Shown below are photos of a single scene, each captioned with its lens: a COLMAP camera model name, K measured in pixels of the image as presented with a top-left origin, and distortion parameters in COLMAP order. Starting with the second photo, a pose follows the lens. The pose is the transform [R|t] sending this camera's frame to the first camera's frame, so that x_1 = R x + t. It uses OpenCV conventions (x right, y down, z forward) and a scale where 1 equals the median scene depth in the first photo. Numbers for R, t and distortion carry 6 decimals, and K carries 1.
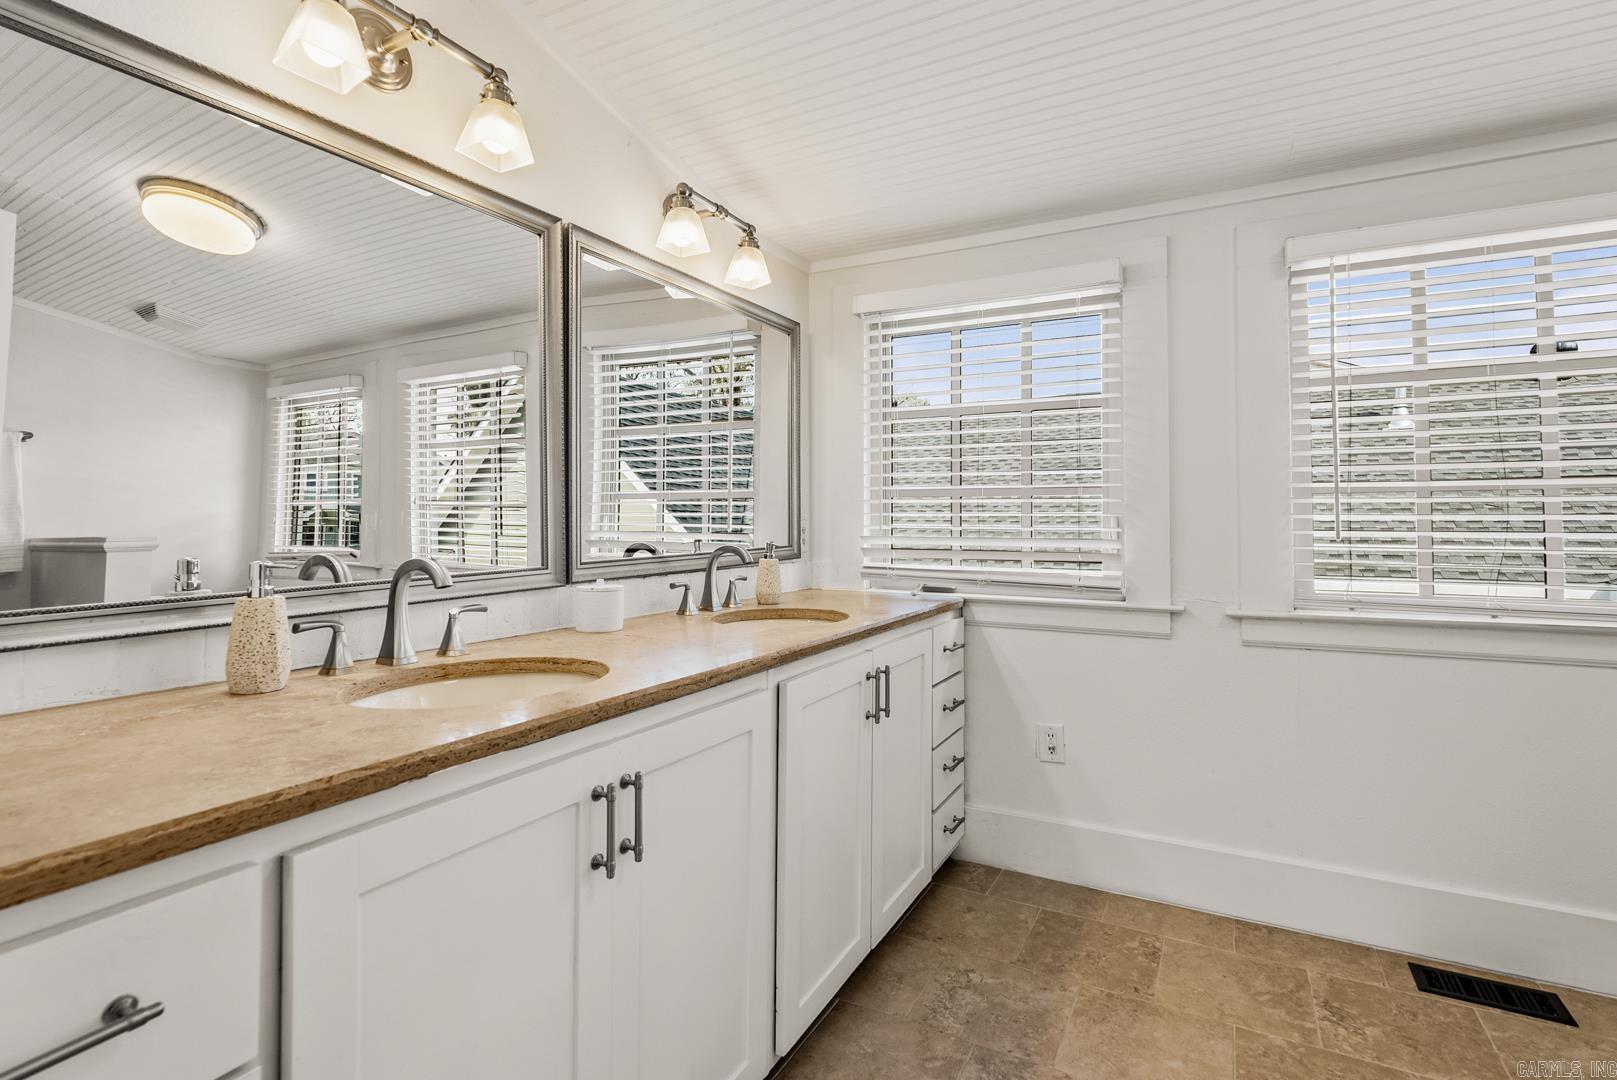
lens RADIAL K [[736.7, 0, 802.7], [0, 736.7, 530.0], [0, 0, 1]] dist [-0.004514, 0.000069]
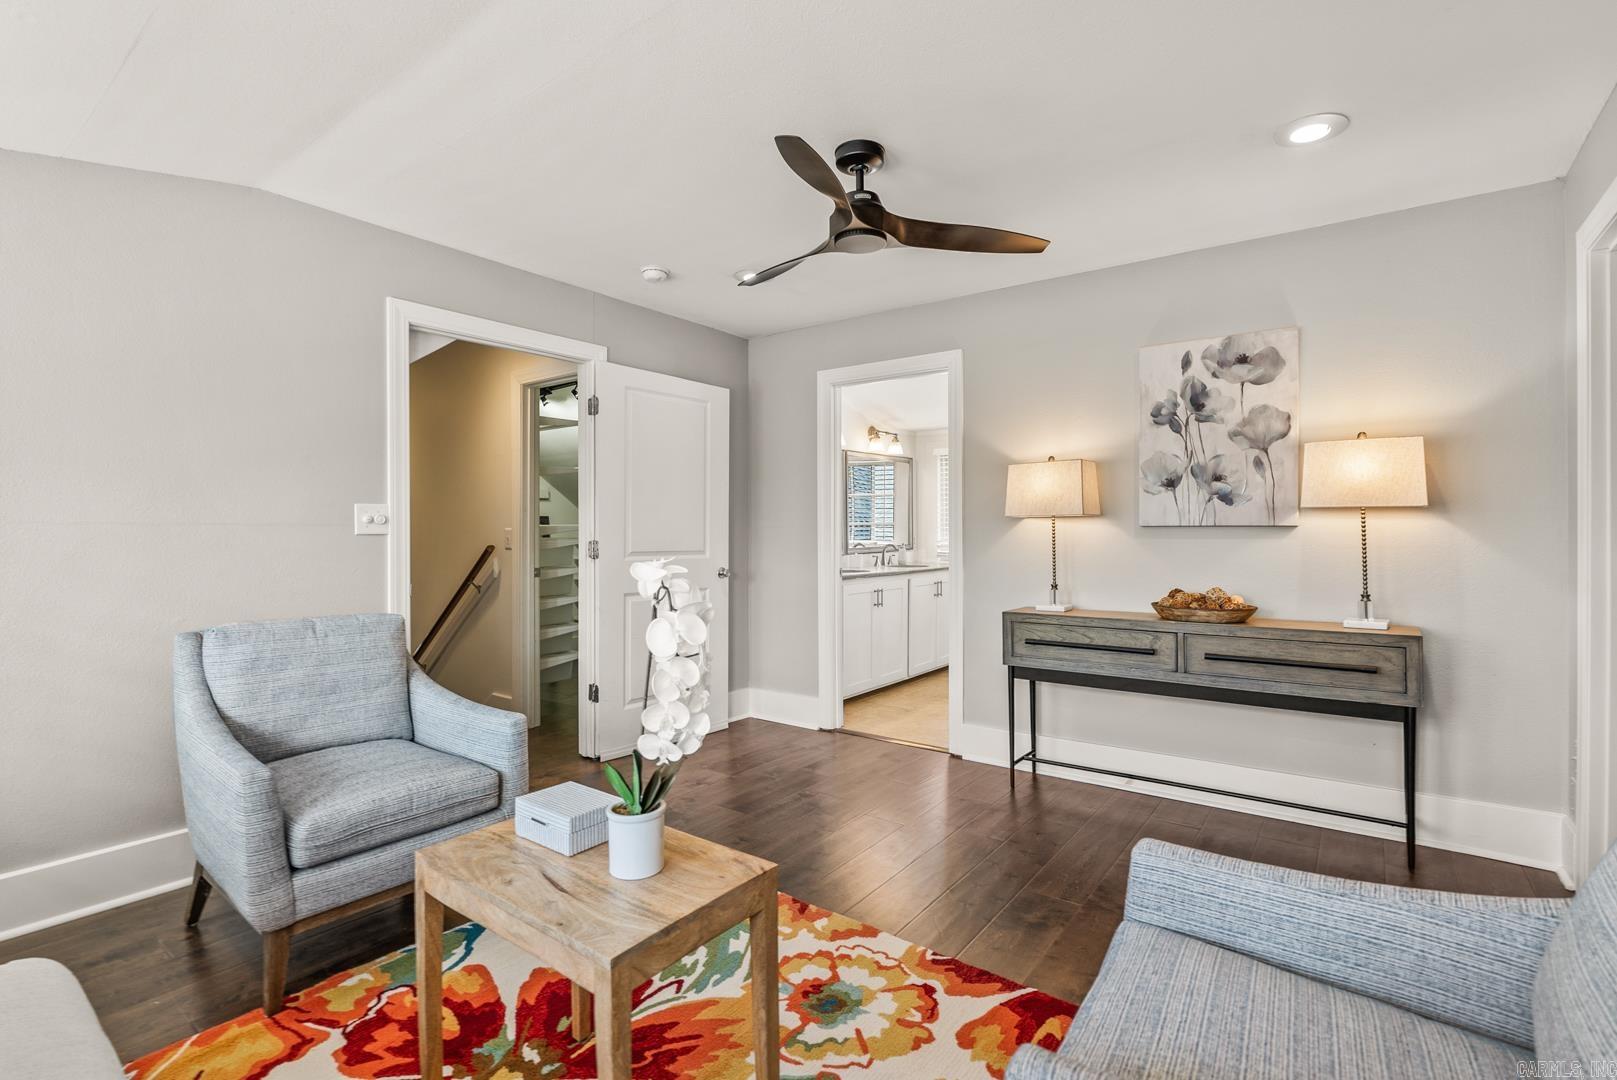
lens RADIAL K [[736.7, 0, 809.2], [0, 736.7, 536.4], [0, 0, 1]] dist [-0.004514, 0.000069]
pose [[0.991157, 0.000975, -0.132690, -0.027303], [-0.000838, 0.999999, 0.001088, -0.012583], [0.132691, -0.000968, 0.991157, -2.001863]]
